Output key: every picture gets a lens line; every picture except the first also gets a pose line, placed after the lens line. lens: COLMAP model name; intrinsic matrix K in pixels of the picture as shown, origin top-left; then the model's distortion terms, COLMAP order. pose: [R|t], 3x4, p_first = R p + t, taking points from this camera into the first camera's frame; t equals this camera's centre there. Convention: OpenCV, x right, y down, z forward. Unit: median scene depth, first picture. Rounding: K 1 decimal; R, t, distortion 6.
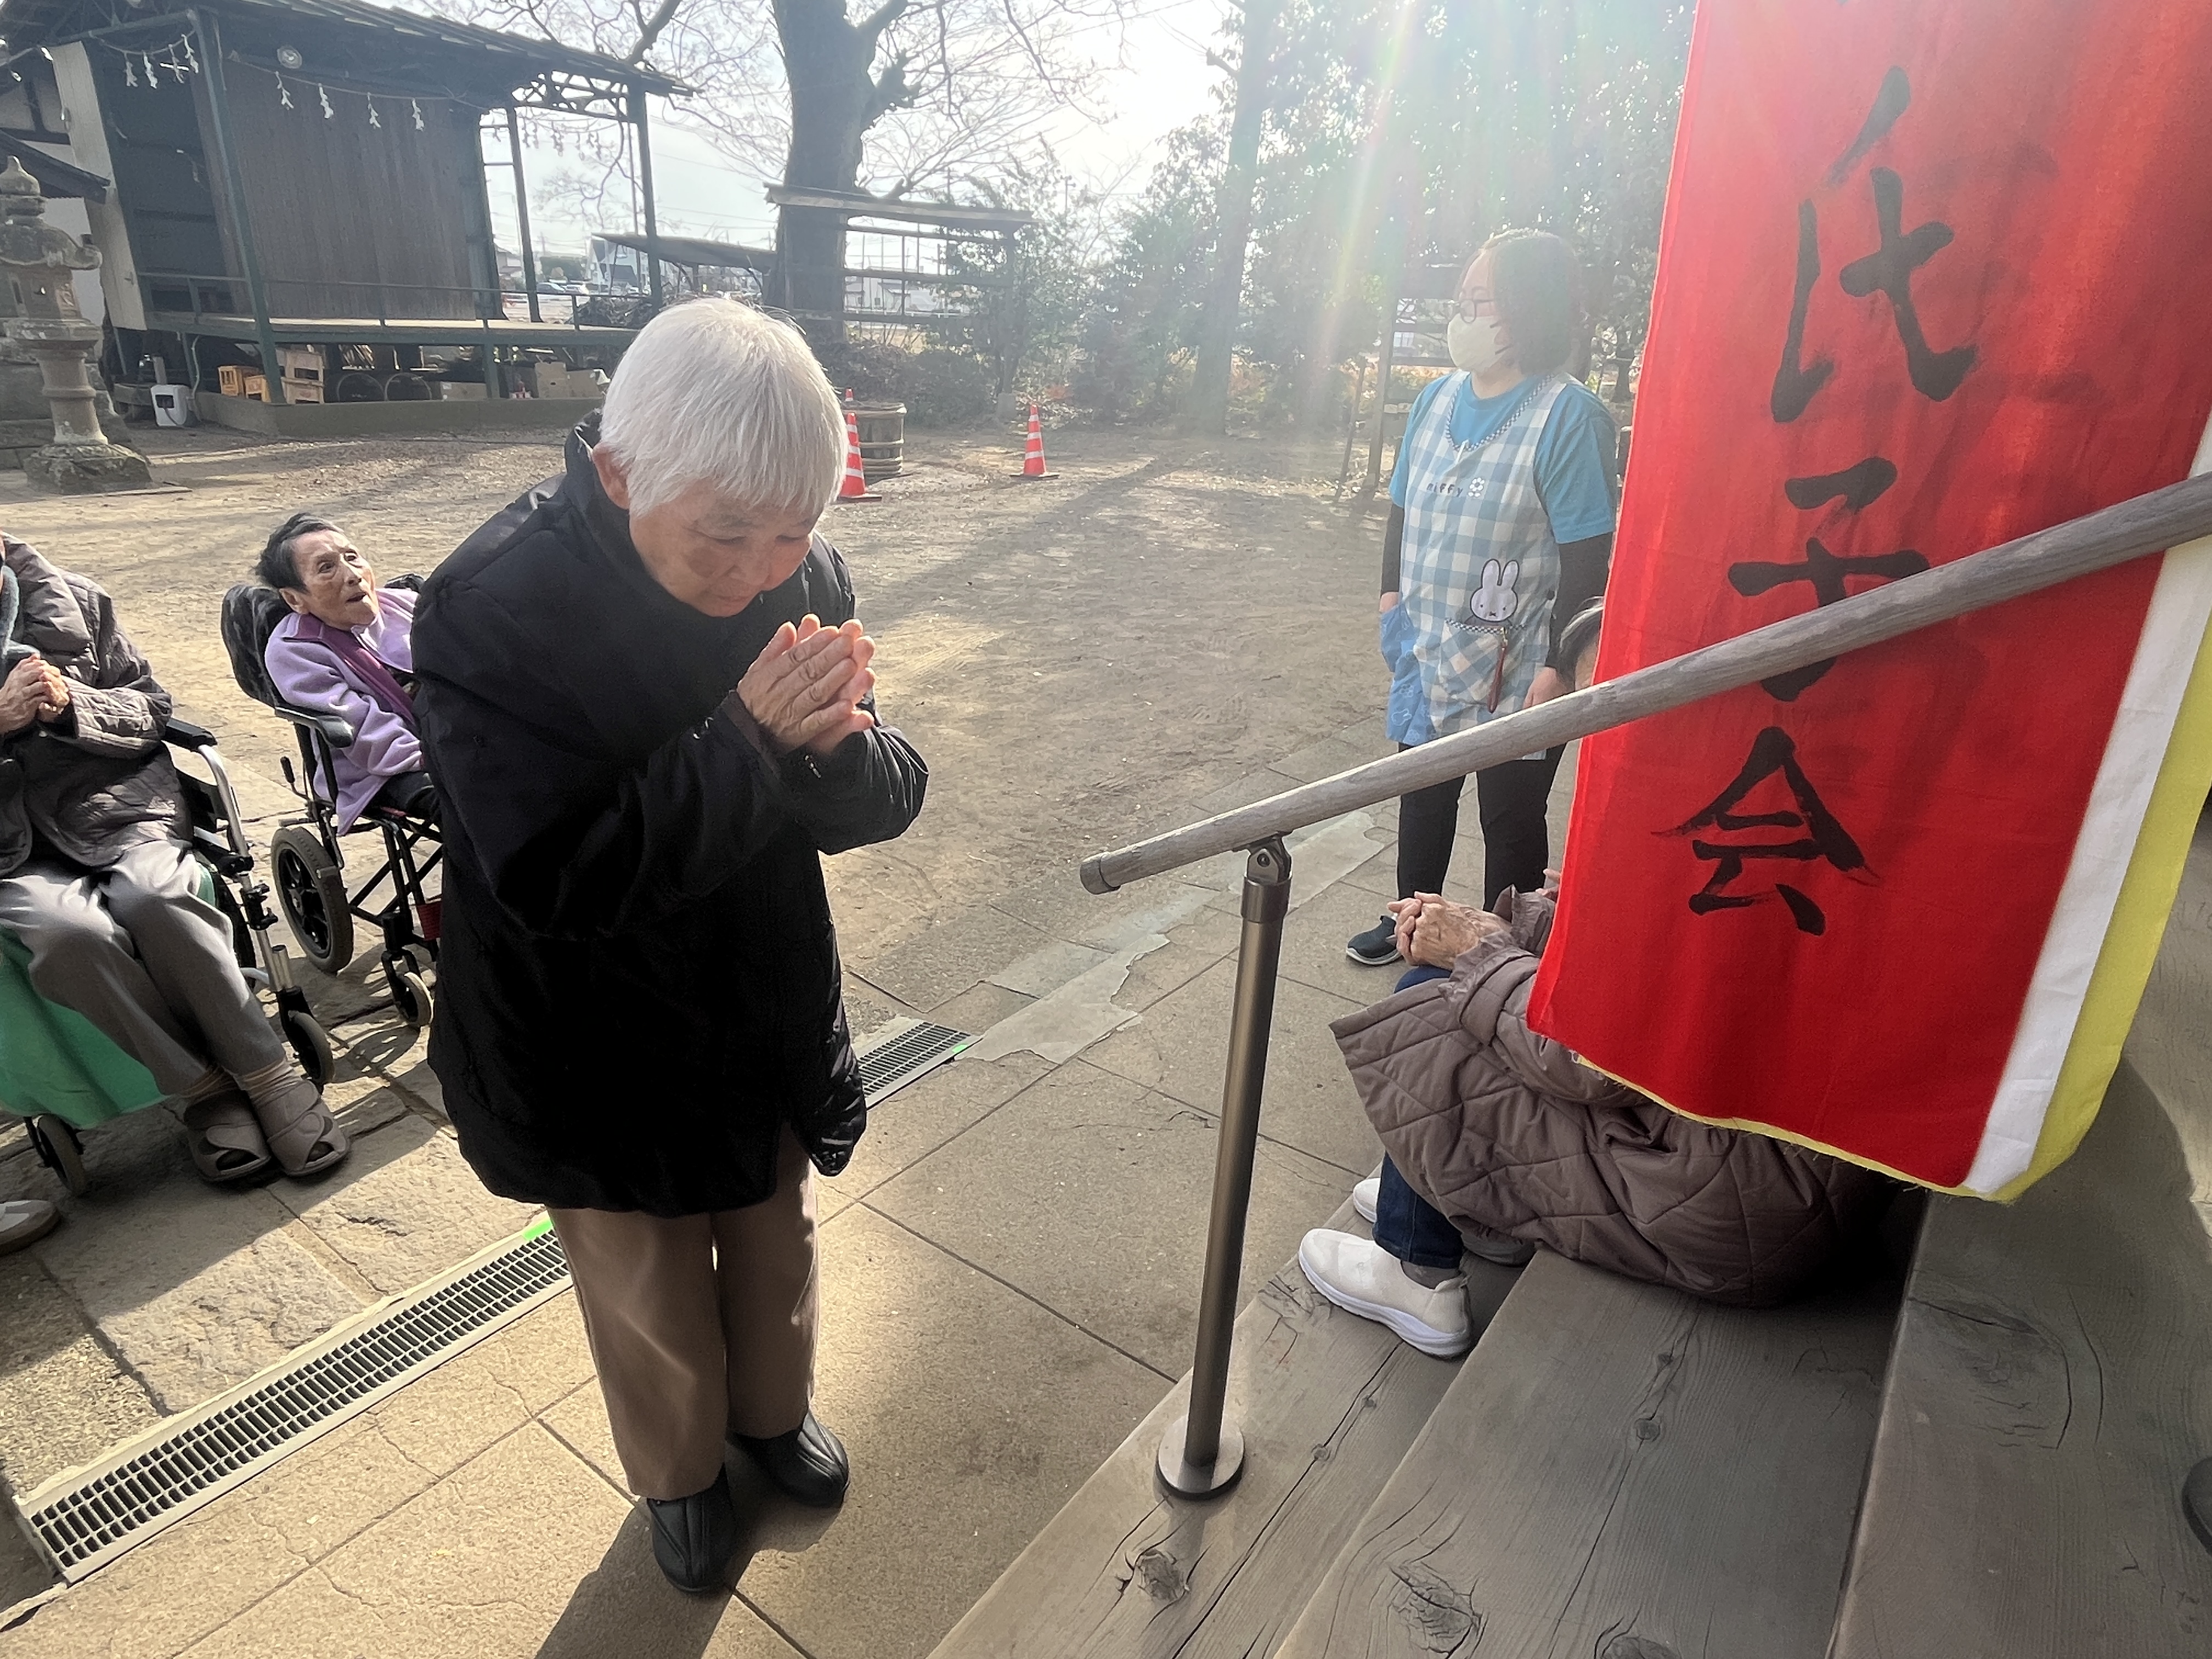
lens RADIAL K [[1242.9, 0, 1106.2], [0, 1242.9, 837.7], [0, 0, 1]] dist [-0.002343, -0.001530]
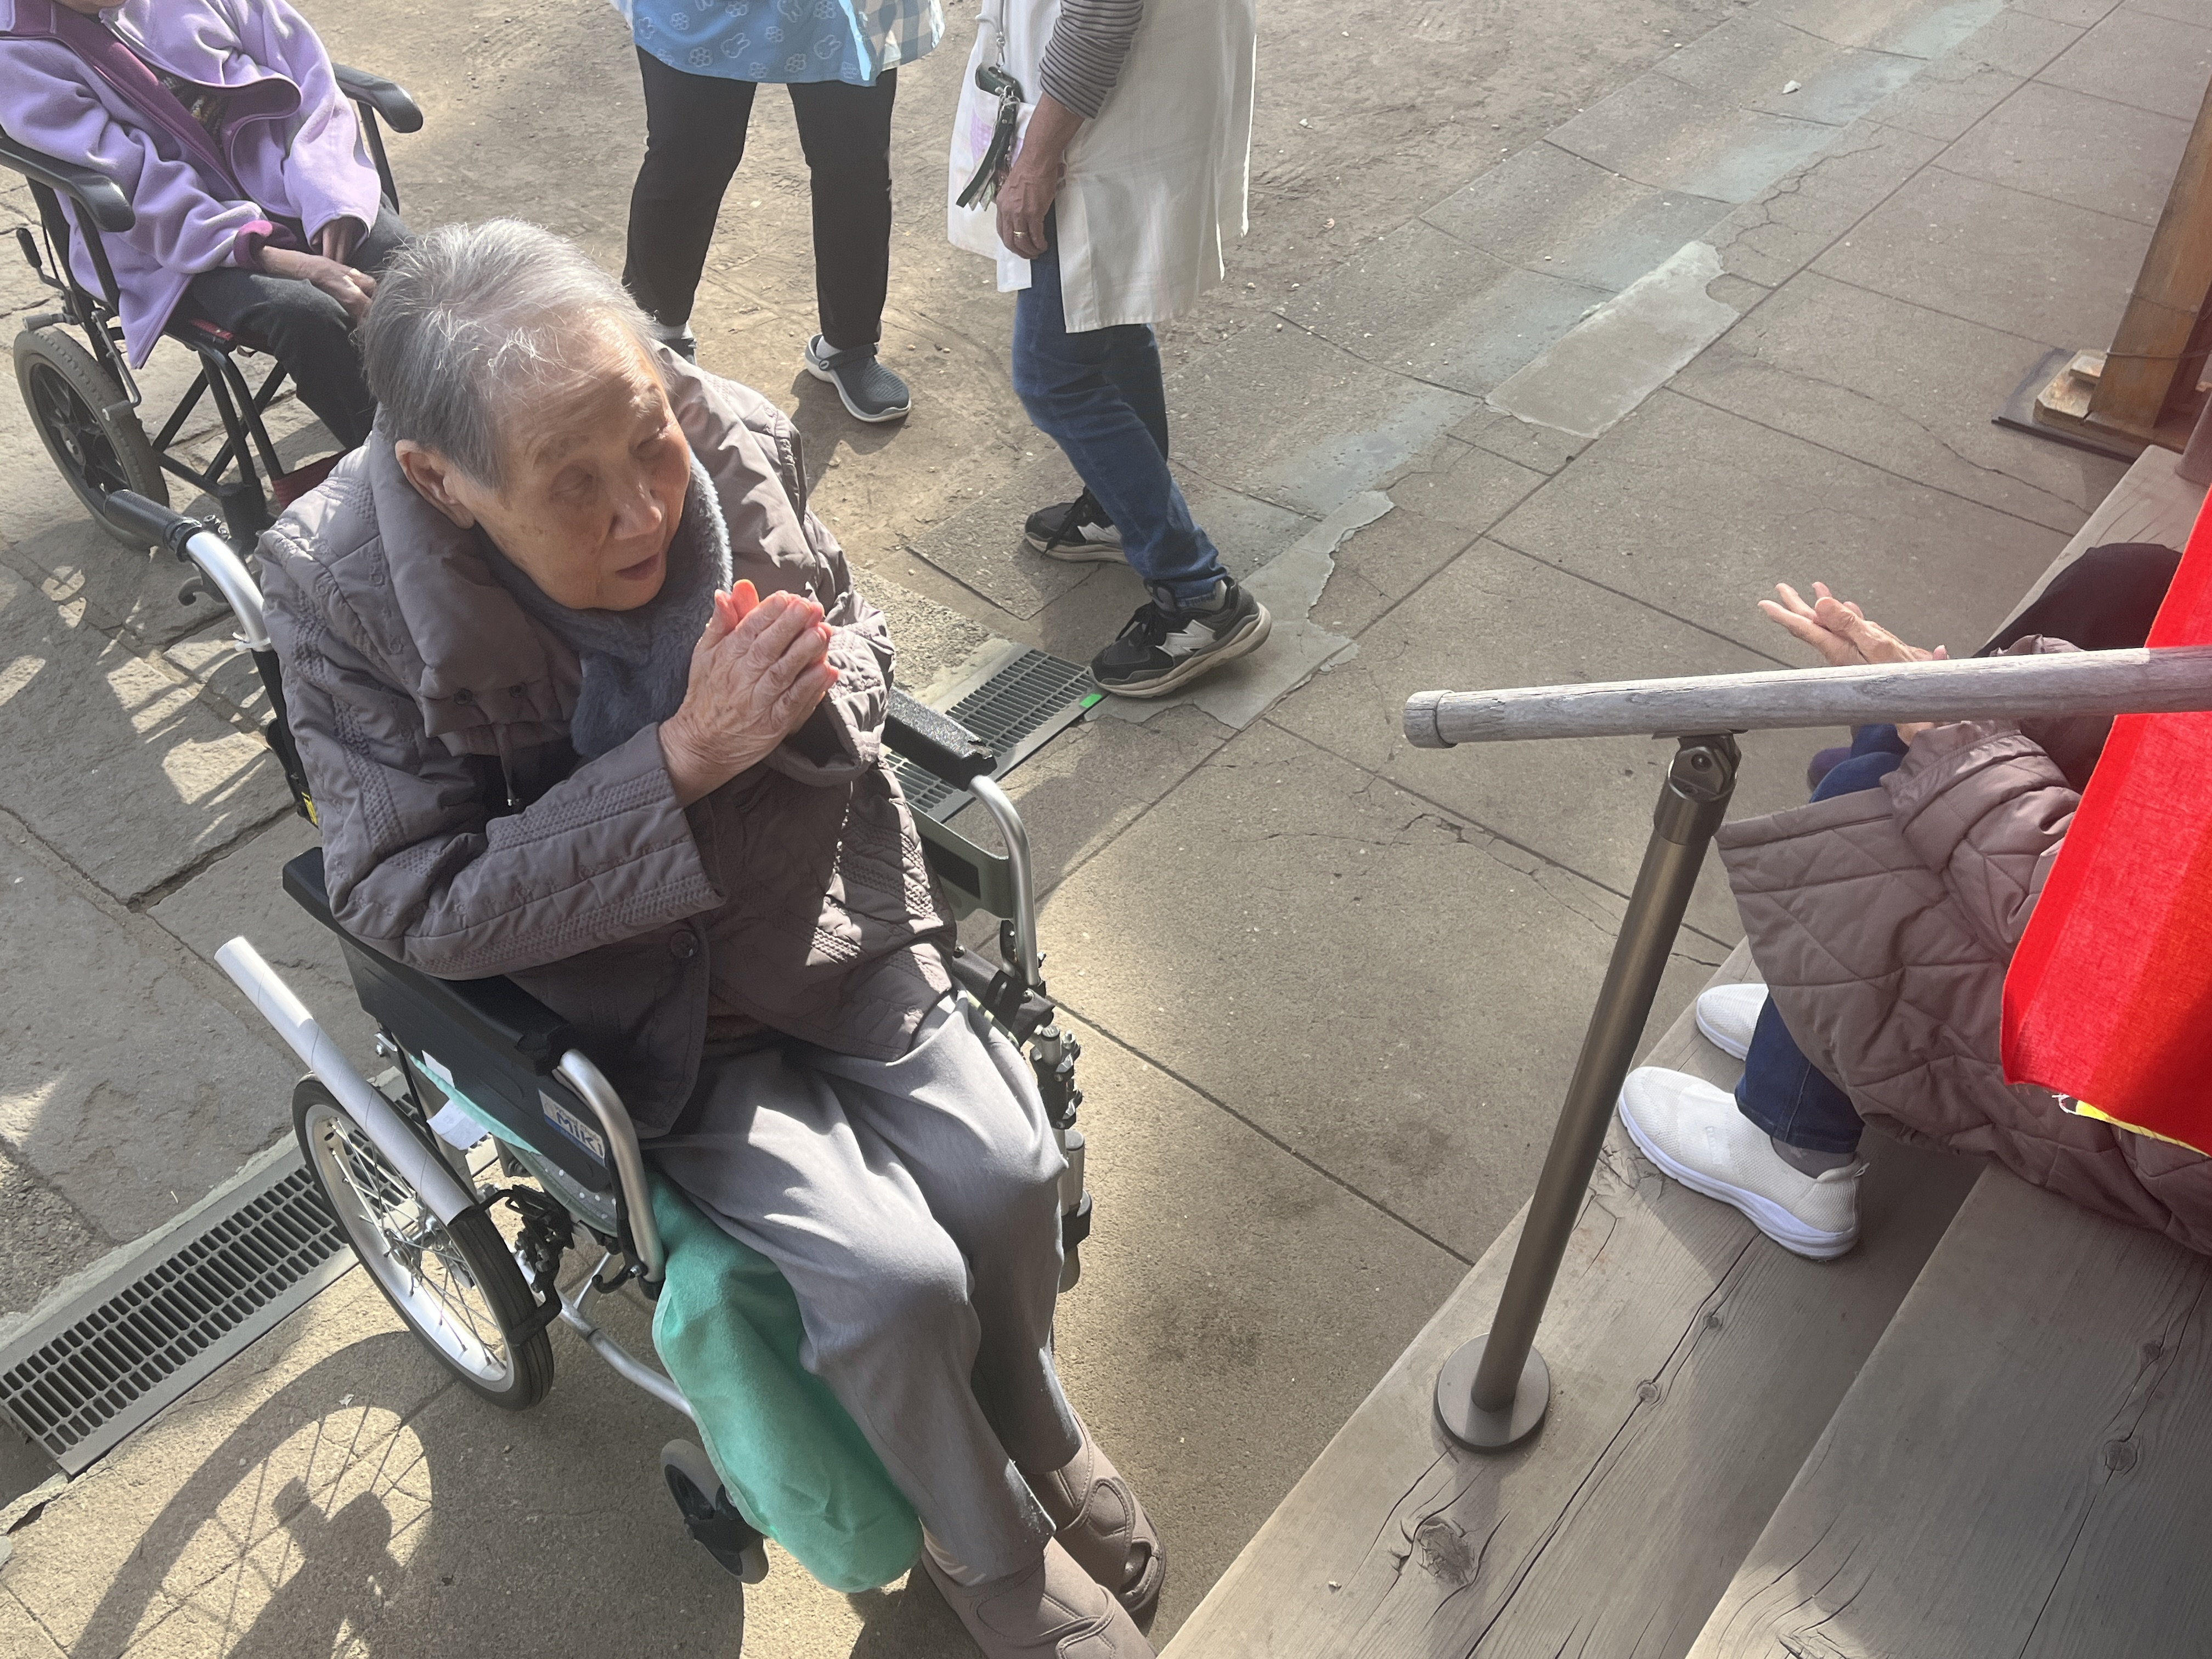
lens RADIAL K [[1930.1, 0, 1097.9], [0, 1930.1, 816.3], [0, 0, 1]] dist [0.046920, -0.041711]
pose [[0.998843, 0.024223, -0.041548, -0.084965], [-0.008066, 0.936035, 0.351814, -0.173444], [0.047412, -0.351072, 0.935147, -0.006414]]
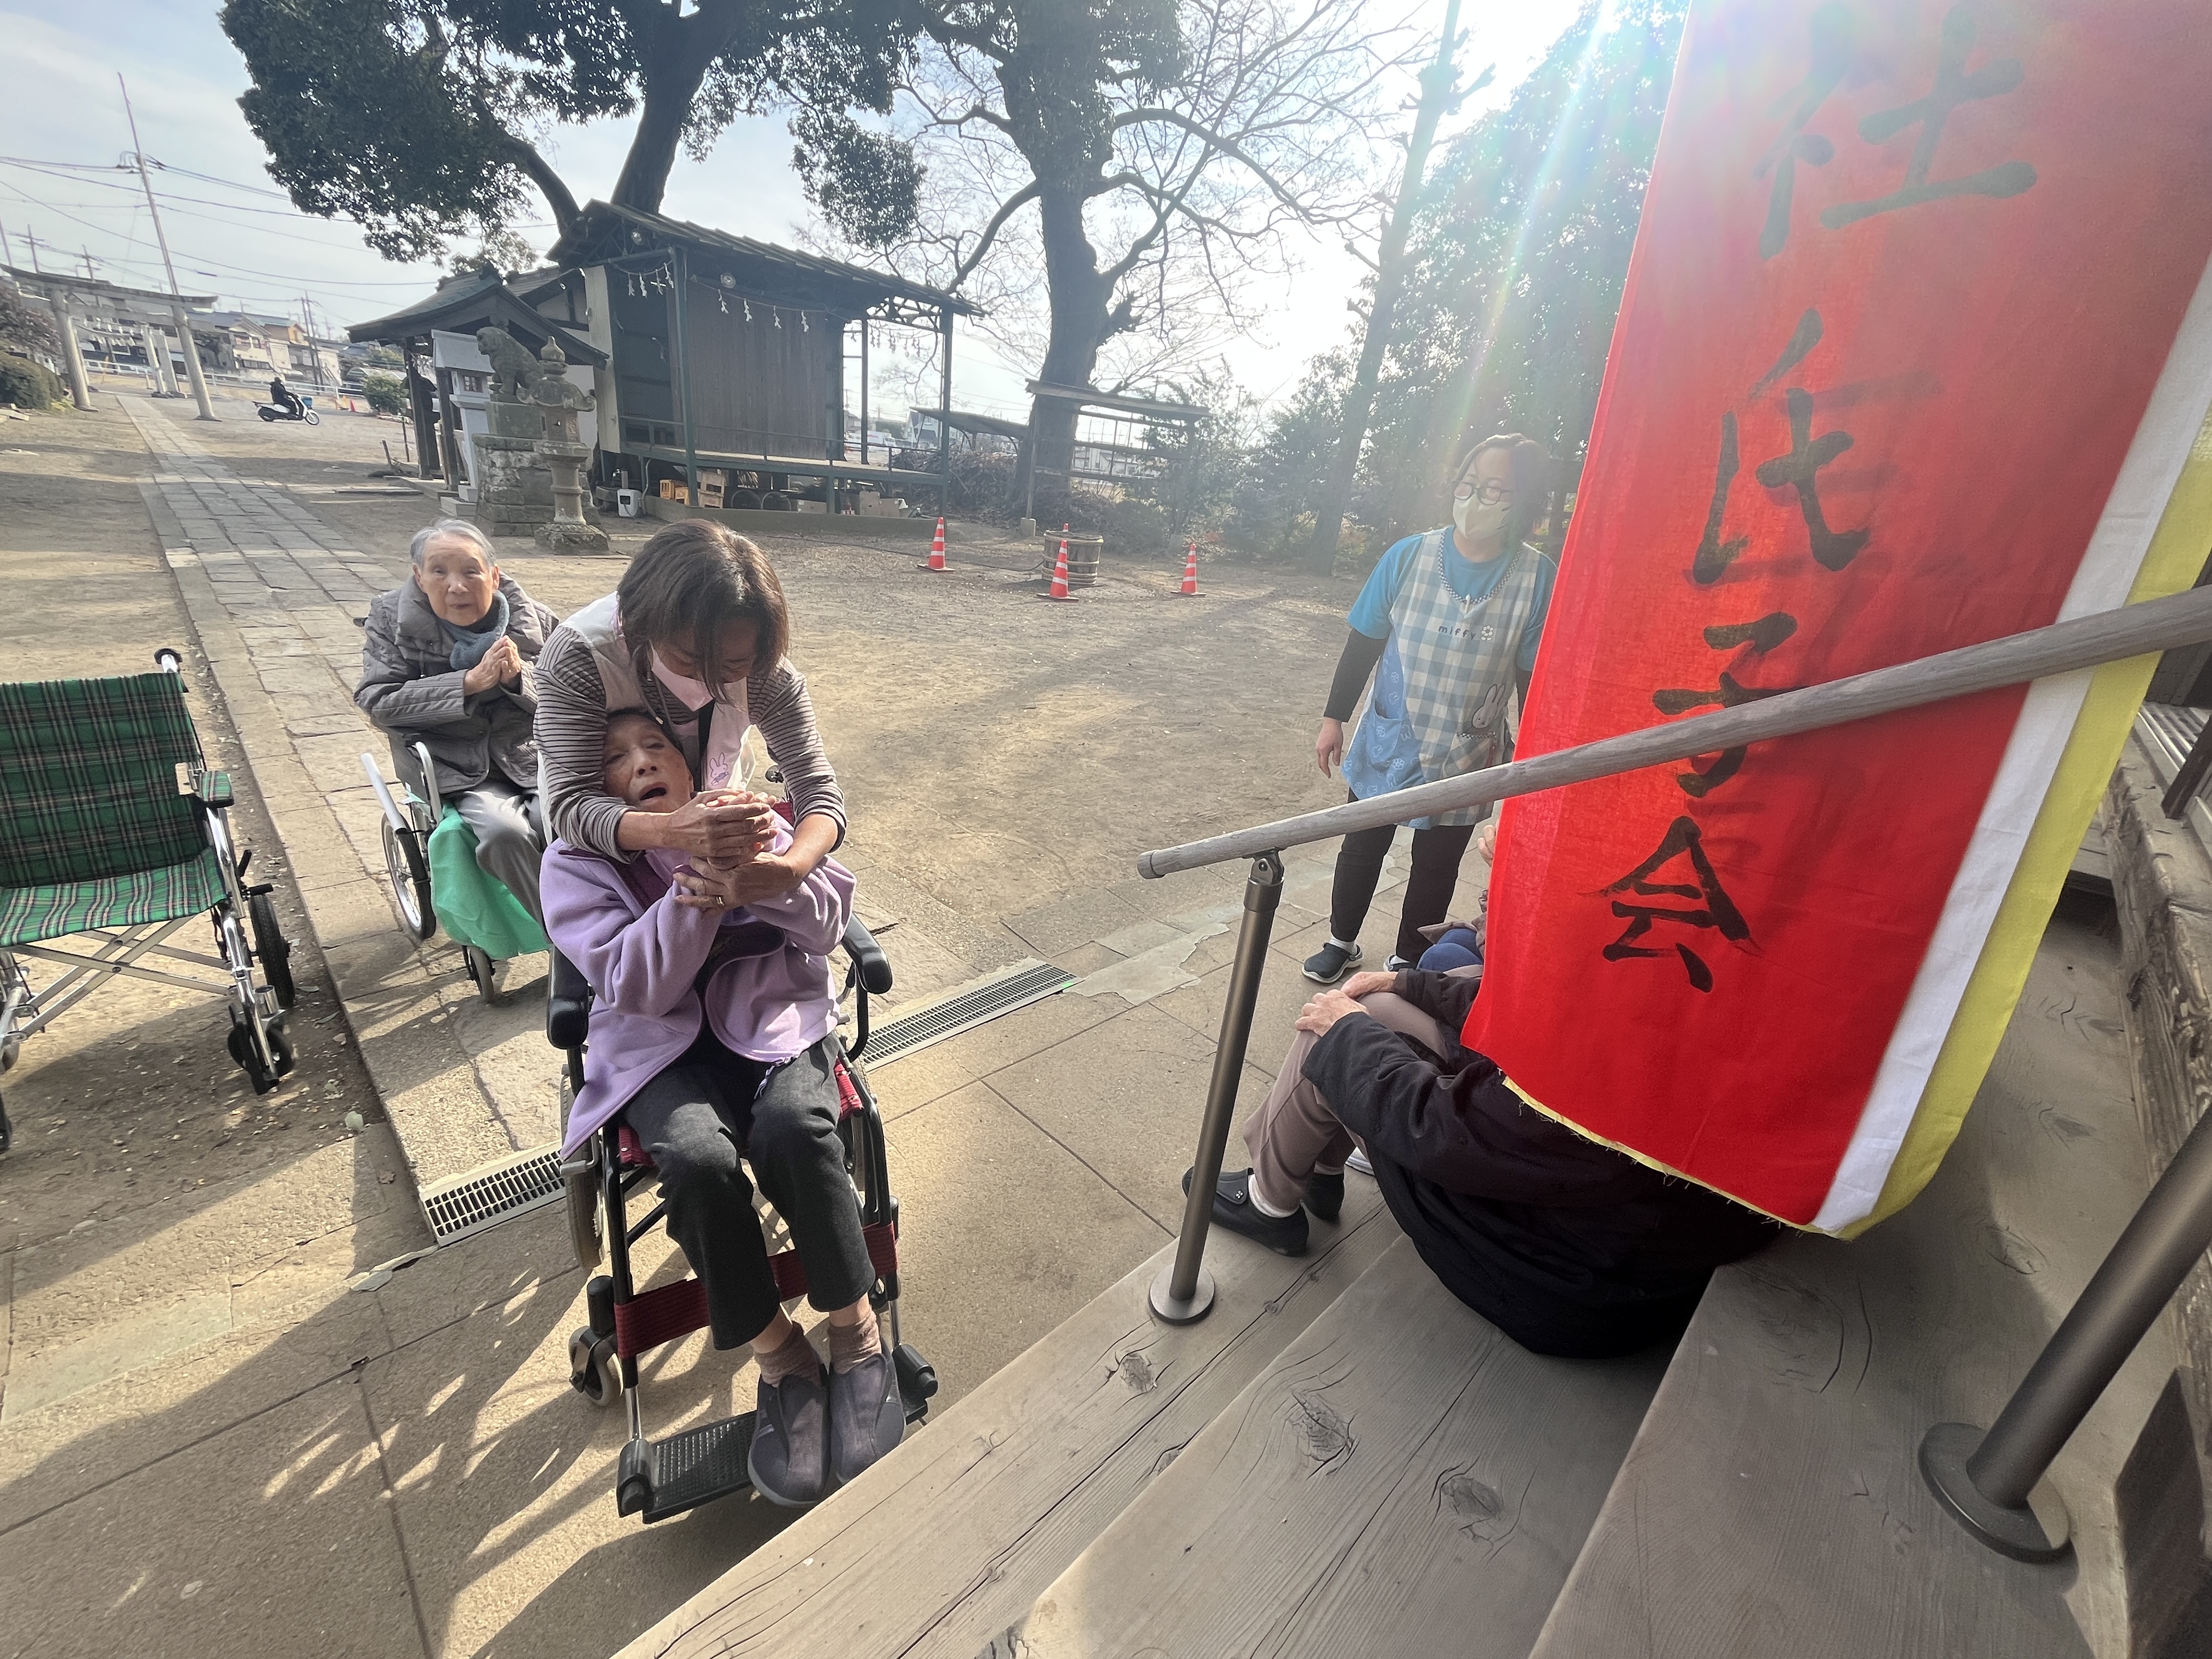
lens RADIAL K [[887.8, 0, 1106.1], [0, 887.8, 835.9], [0, 0, 1]] dist [-0.003466, 0.000128]
pose [[0.985805, 0.112882, -0.124281, 0.039306], [-0.114968, 0.993322, -0.009719, 0.007238], [0.122354, 0.023870, 0.992199, -0.002015]]
